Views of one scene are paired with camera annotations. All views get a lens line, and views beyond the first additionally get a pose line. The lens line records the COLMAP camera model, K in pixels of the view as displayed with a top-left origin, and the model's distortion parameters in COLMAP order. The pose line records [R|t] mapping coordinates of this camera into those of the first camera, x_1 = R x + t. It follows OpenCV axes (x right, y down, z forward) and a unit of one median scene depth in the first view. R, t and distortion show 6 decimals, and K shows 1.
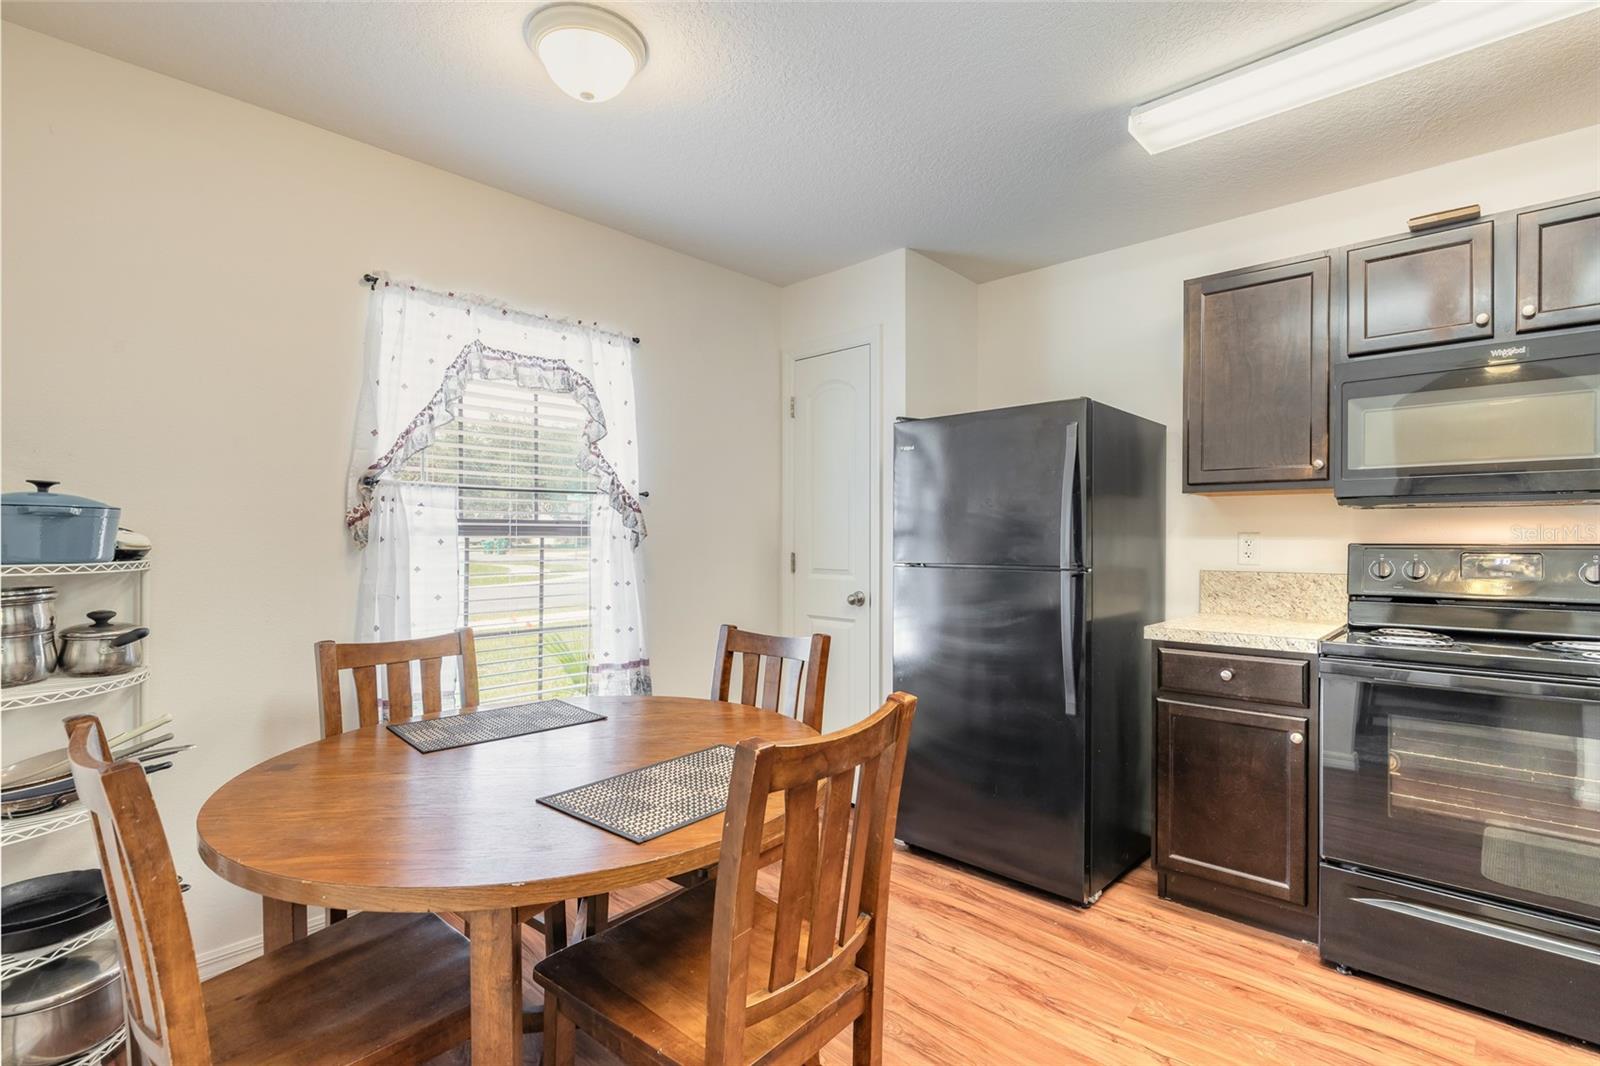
lens RADIAL K [[747.5, 0, 800.8], [0, 747.5, 539.8], [0, 0, 1]] dist [-0.000241, -0.001607]
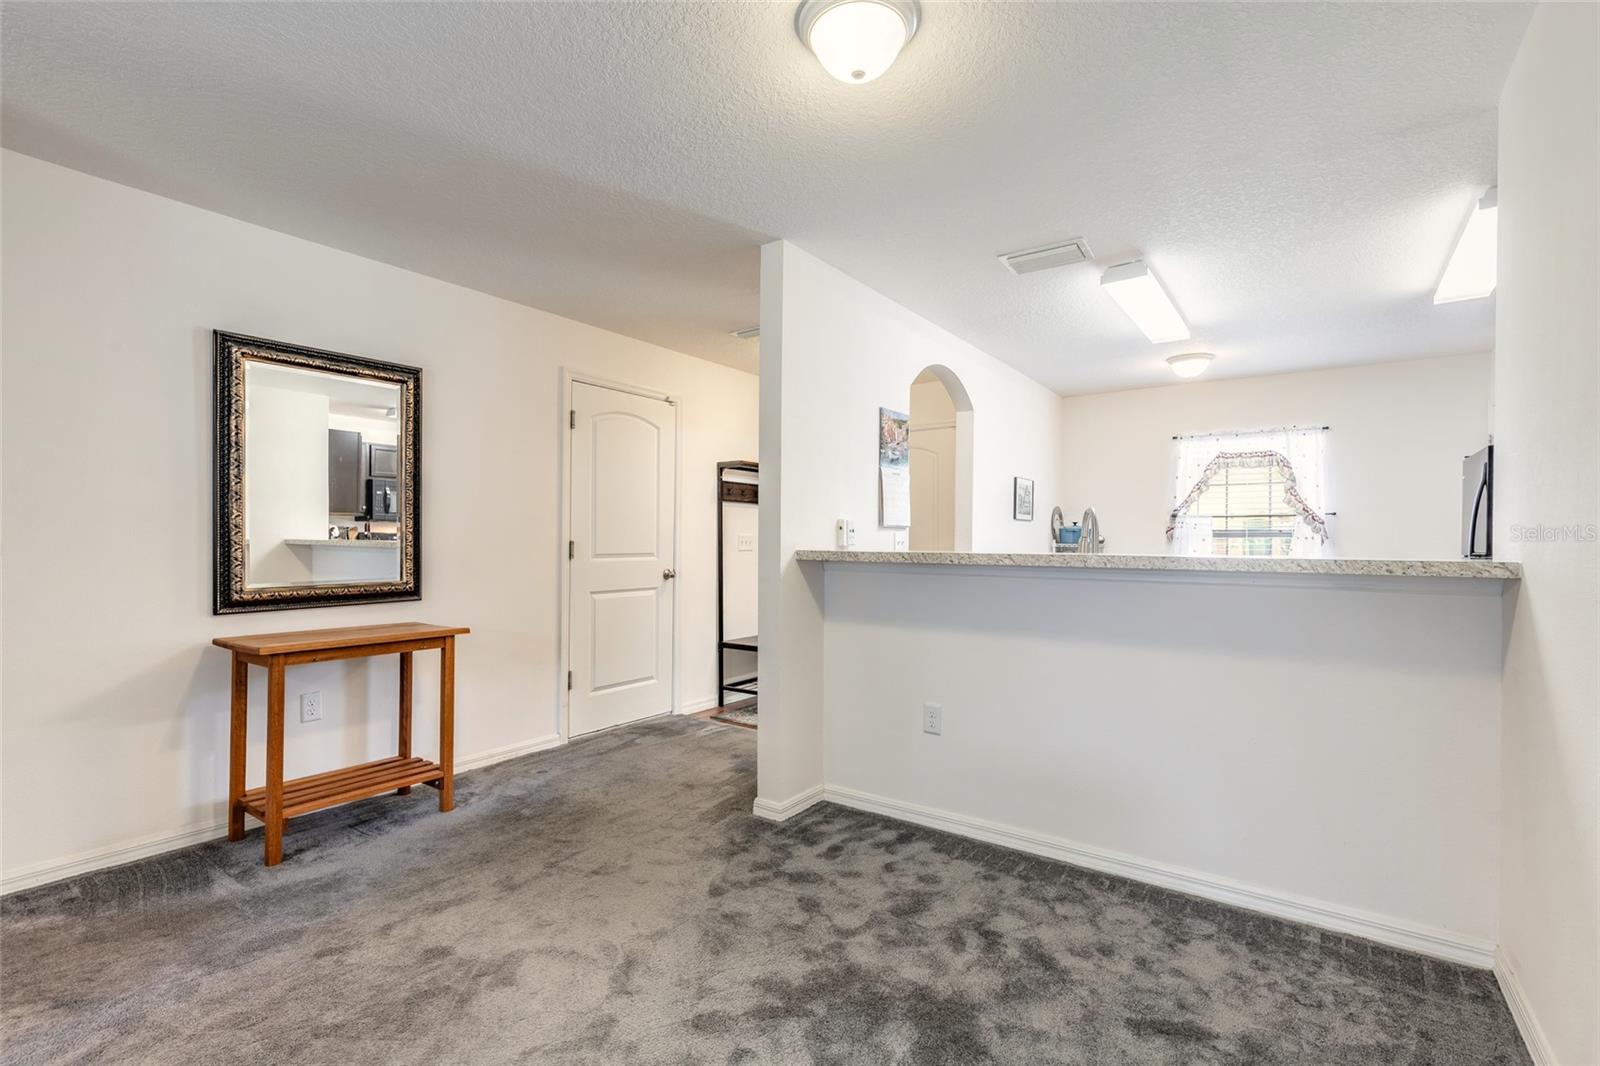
lens RADIAL K [[721.1, 0, 796.9], [0, 721.1, 537.4], [0, 0, 1]] dist [0.007720, -0.001541]
pose [[0.133612, -0.003252, -0.991028, 1.741910], [-0.010637, 0.999932, -0.004715, 0.021657], [0.990977, 0.011171, 0.133569, -0.635528]]
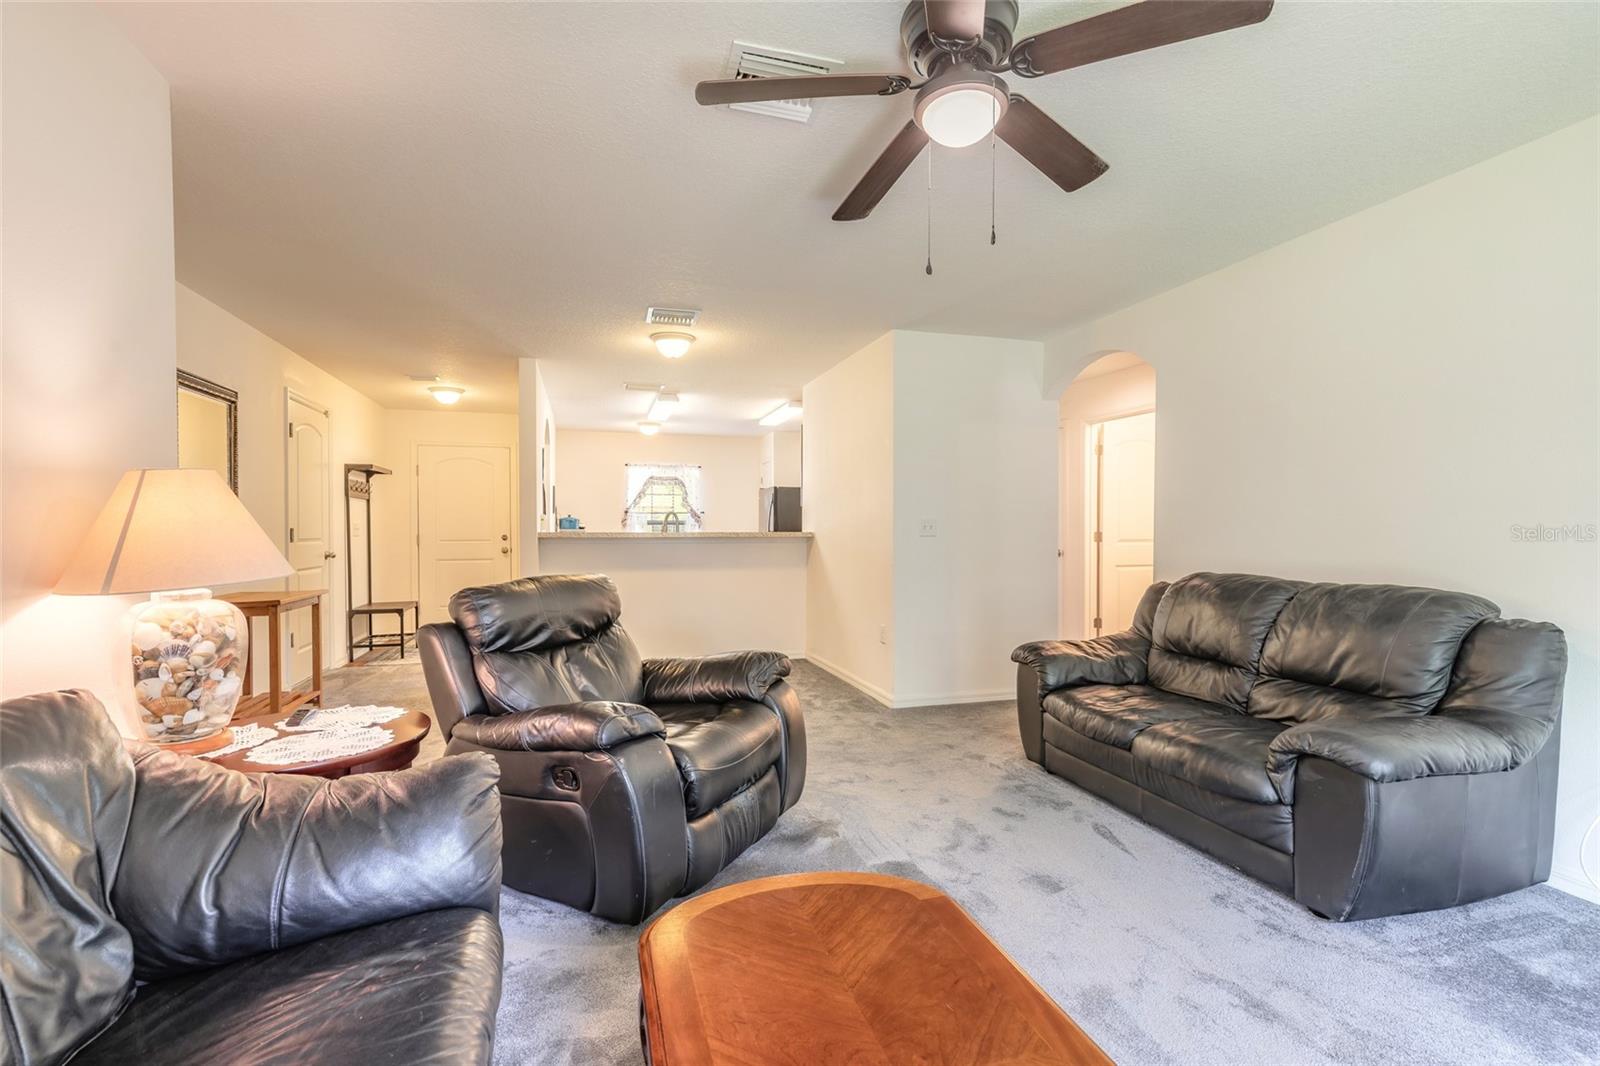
lens RADIAL K [[721.1, 0, 798.4], [0, 721.1, 537.6], [0, 0, 1]] dist [0.007720, -0.001541]
pose [[0.864191, 0.004654, -0.503143, 2.370409], [-0.001772, 0.999979, 0.006207, 0.040877], [0.503161, -0.004472, 0.864181, -2.092176]]
